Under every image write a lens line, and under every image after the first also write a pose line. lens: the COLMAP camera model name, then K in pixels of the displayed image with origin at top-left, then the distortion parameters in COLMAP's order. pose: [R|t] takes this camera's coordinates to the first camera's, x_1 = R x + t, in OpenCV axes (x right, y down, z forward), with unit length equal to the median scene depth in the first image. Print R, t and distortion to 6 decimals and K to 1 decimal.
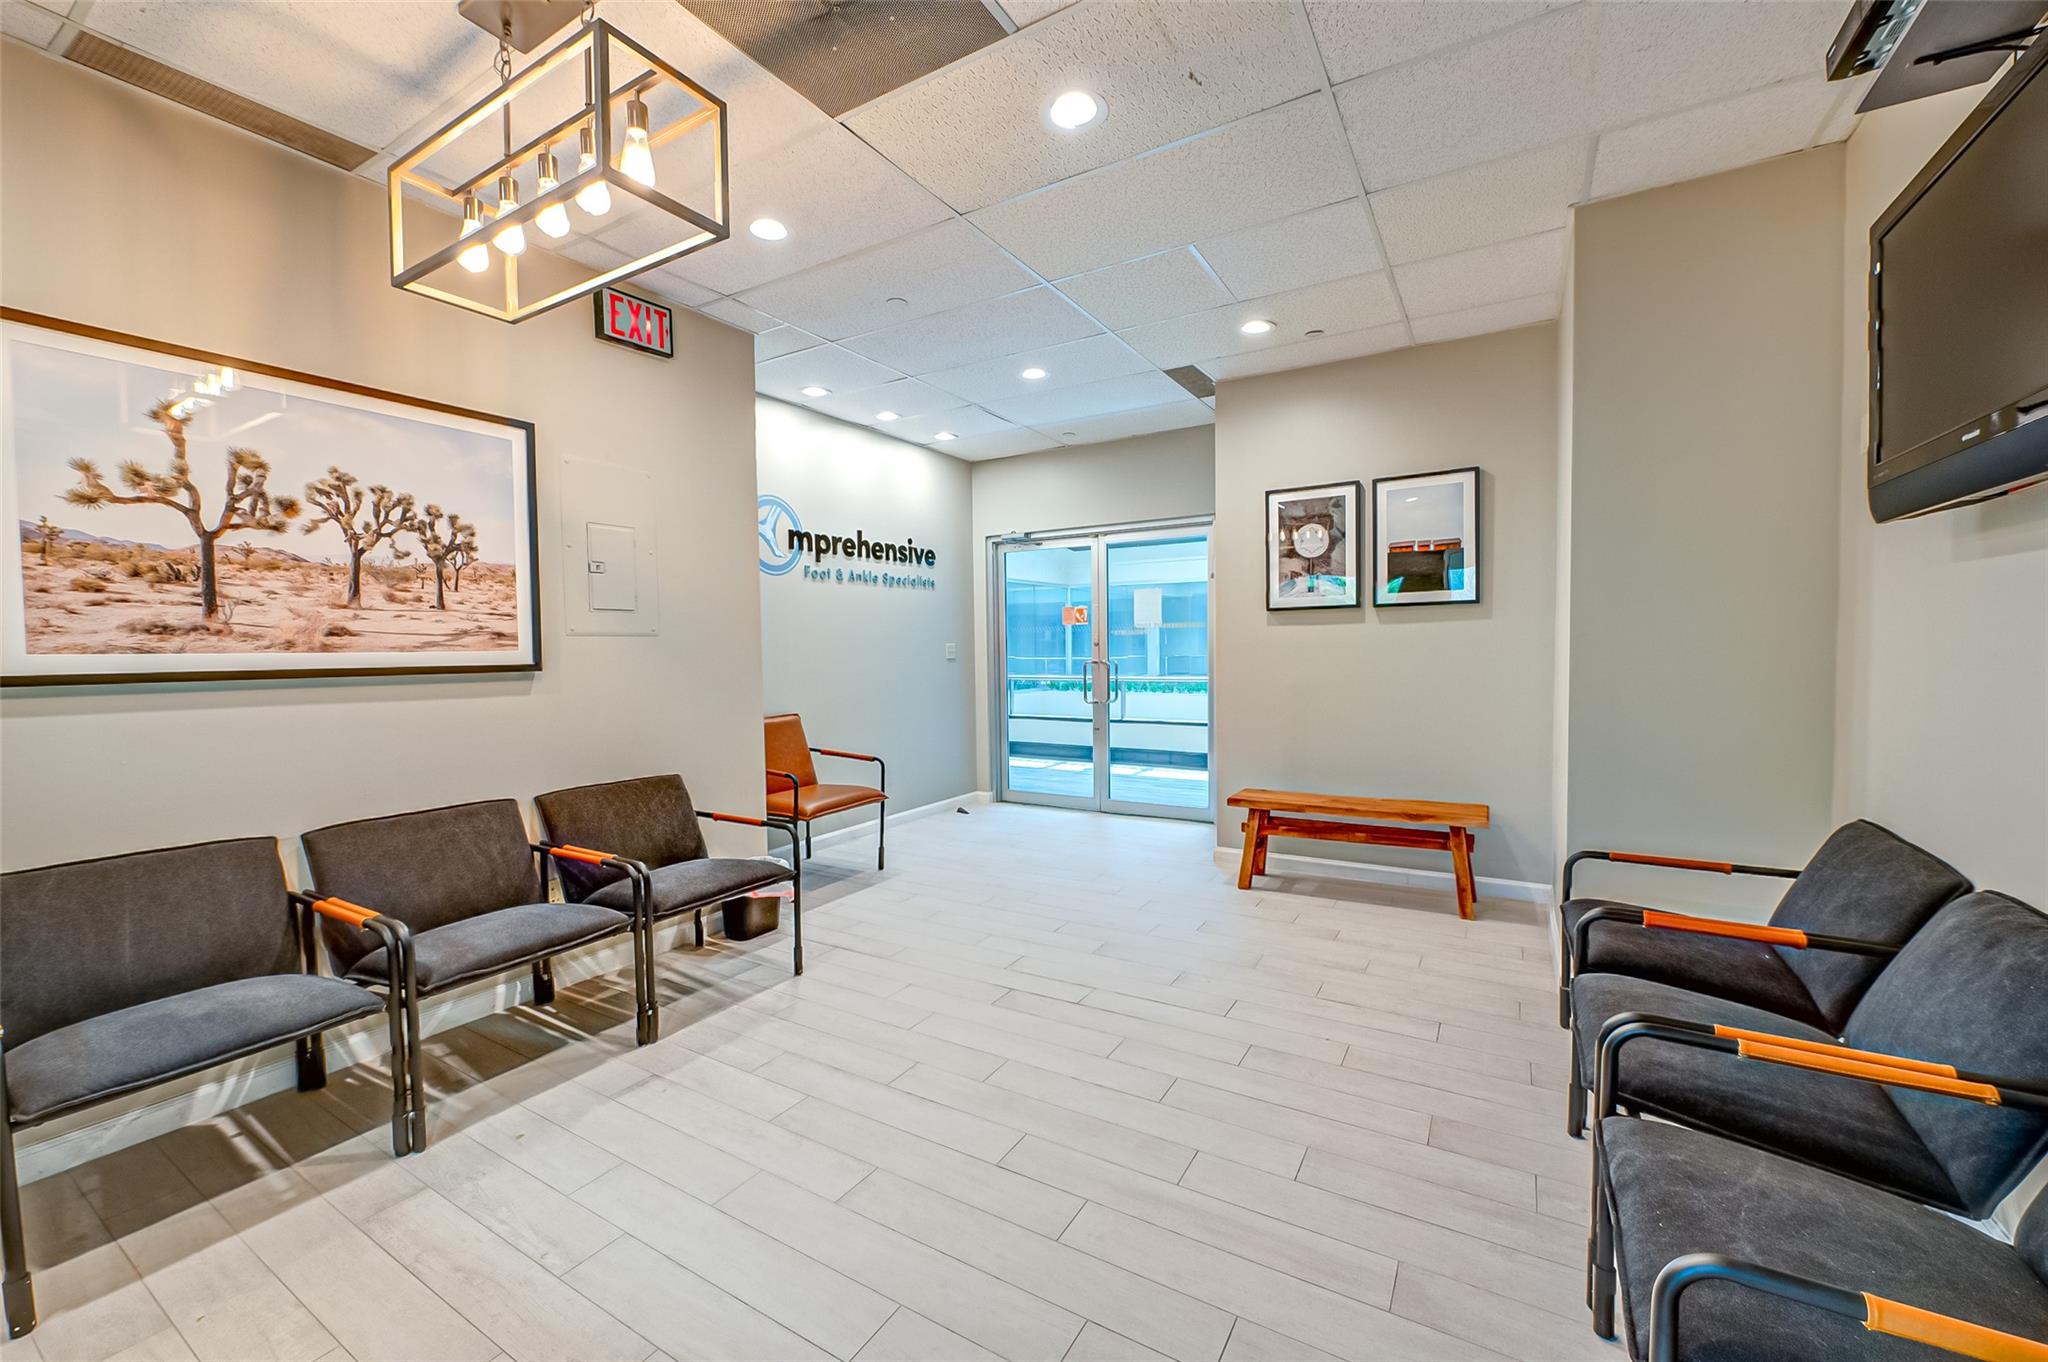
lens RADIAL K [[808.5, 0, 1023.4], [0, 808.5, 676.1], [0, 0, 1]] dist [-0.003976, -0.000281]
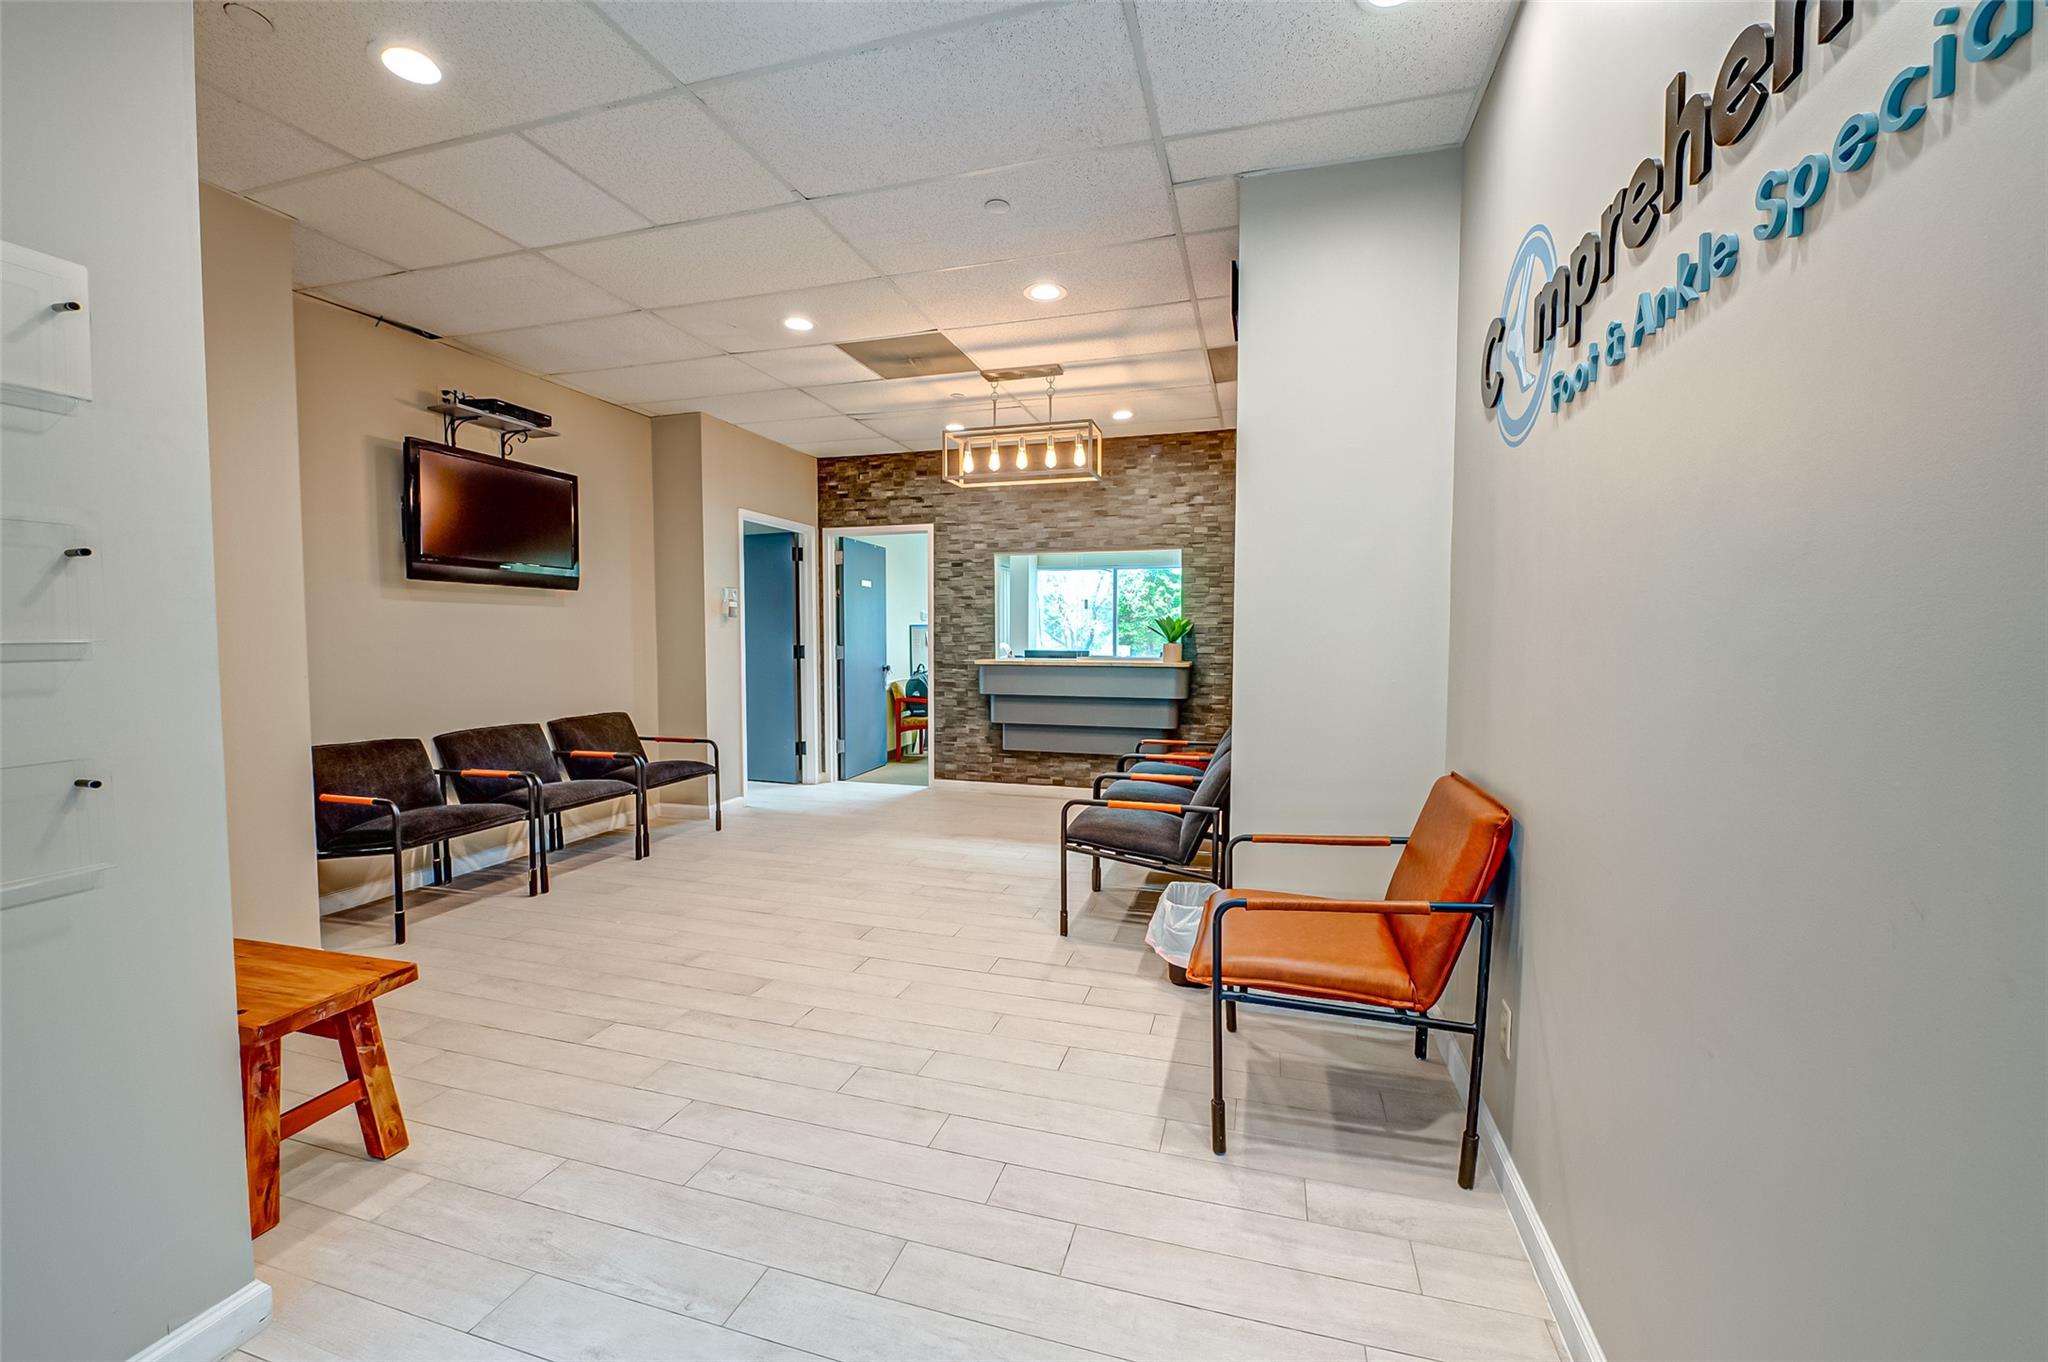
lens RADIAL K [[808.5, 0, 1027.4], [0, 808.5, 674.9], [0, 0, 1]] dist [-0.003976, -0.000281]
pose [[-0.969032, 0.025252, -0.245642, 0.015789], [0.004178, 0.996292, 0.085936, -0.045798], [0.246901, 0.082249, -0.965544, 1.316568]]
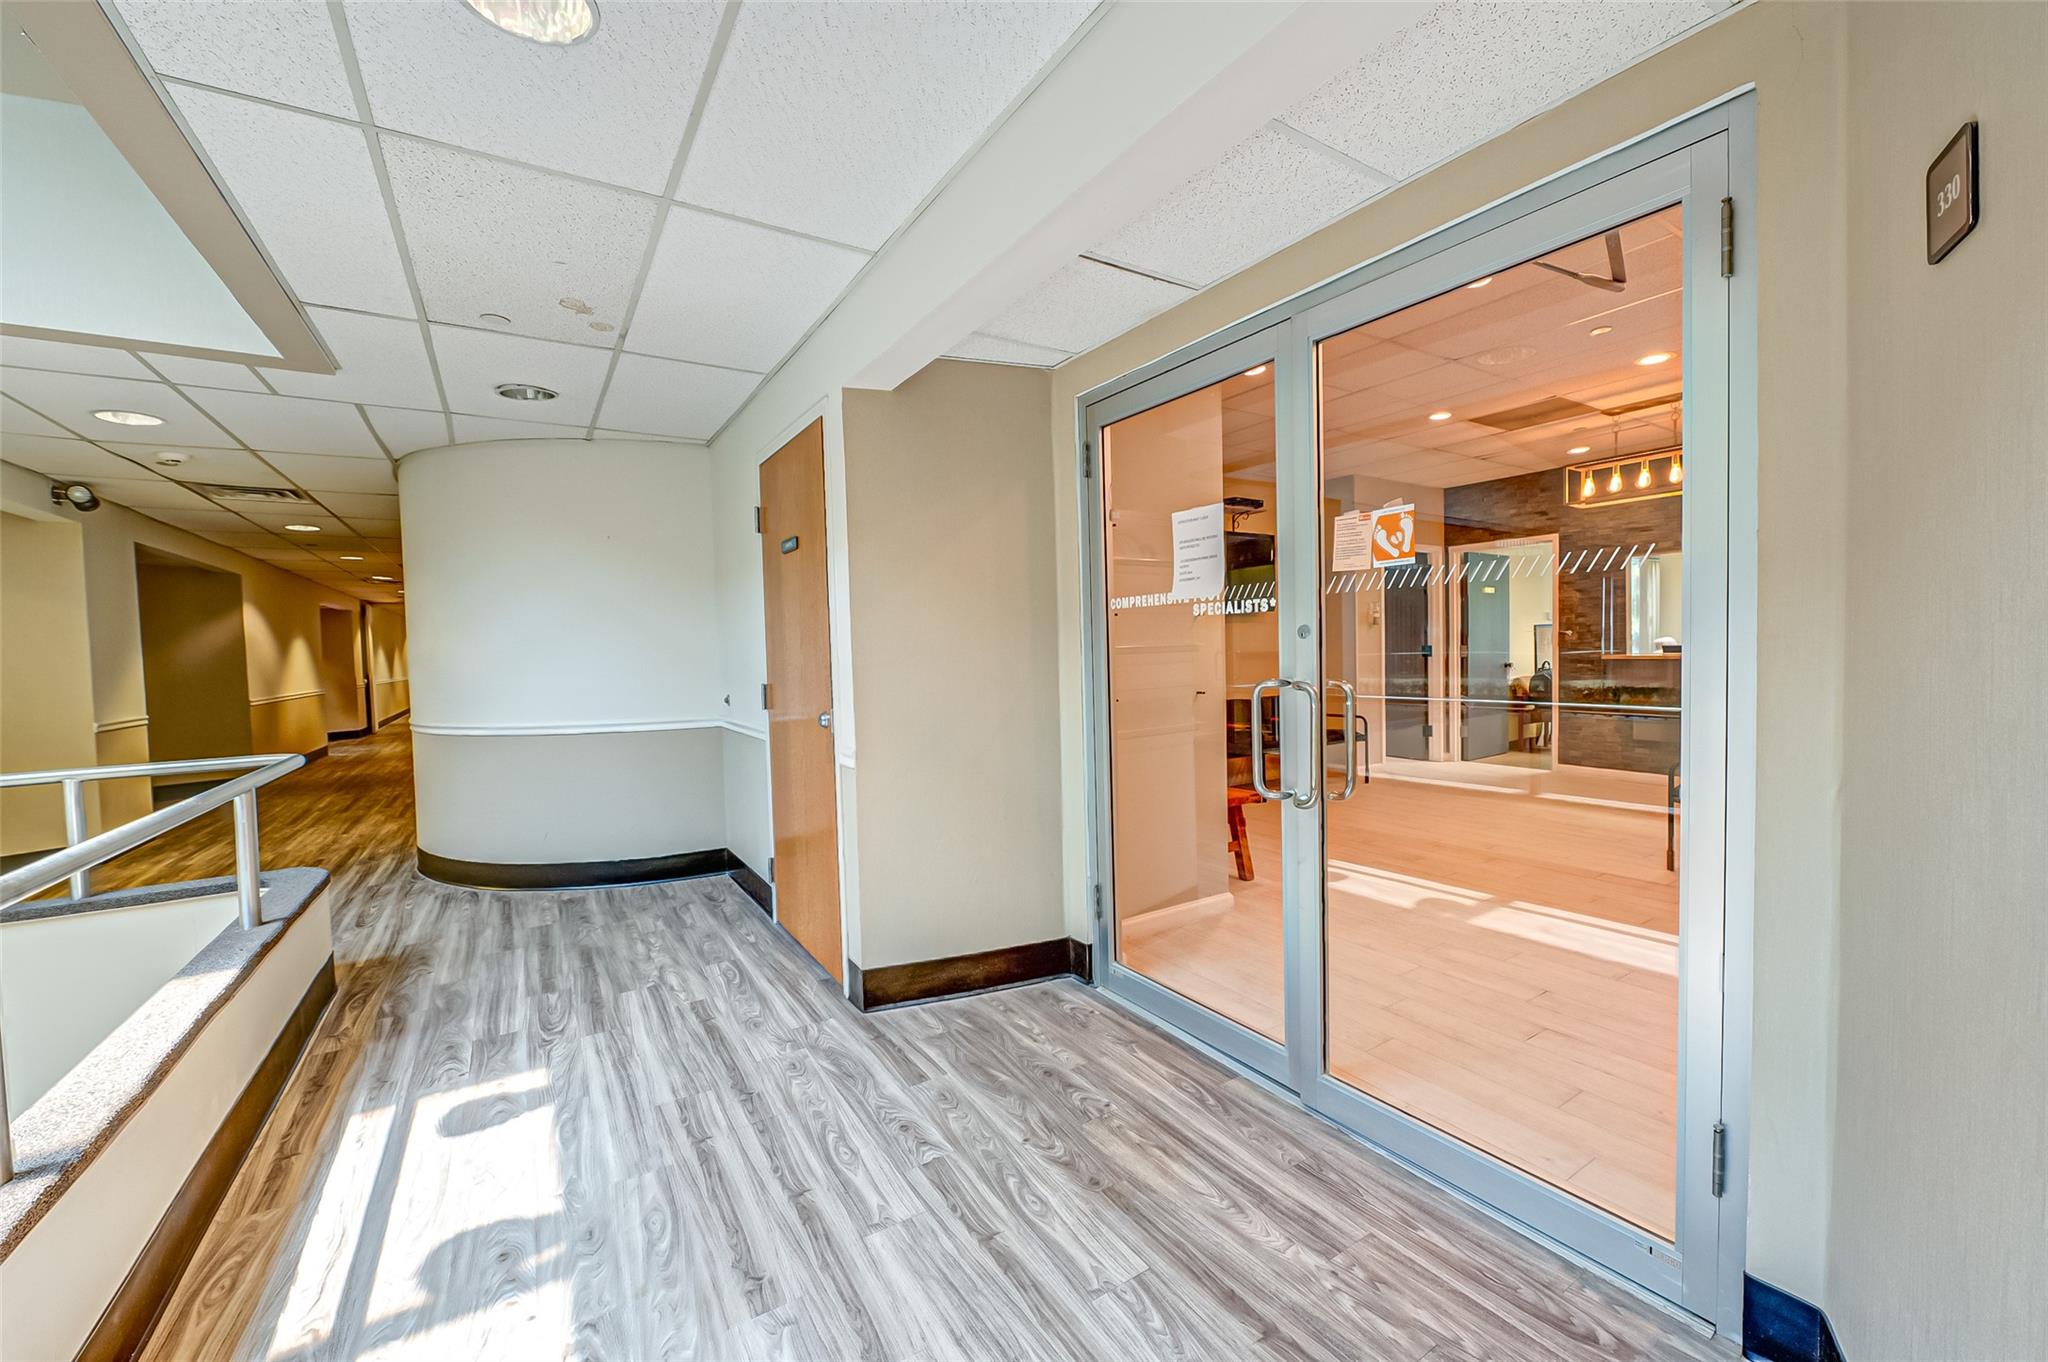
lens RADIAL K [[808.5, 0, 1031.5], [0, 808.5, 684.9], [0, 0, 1]] dist [-0.003976, -0.000281]
pose [[-0.897226, 0.019850, 0.441125, 0.032629], [0.055397, 0.996156, 0.067849, -0.051310], [-0.438083, 0.085313, -0.894877, 1.518632]]
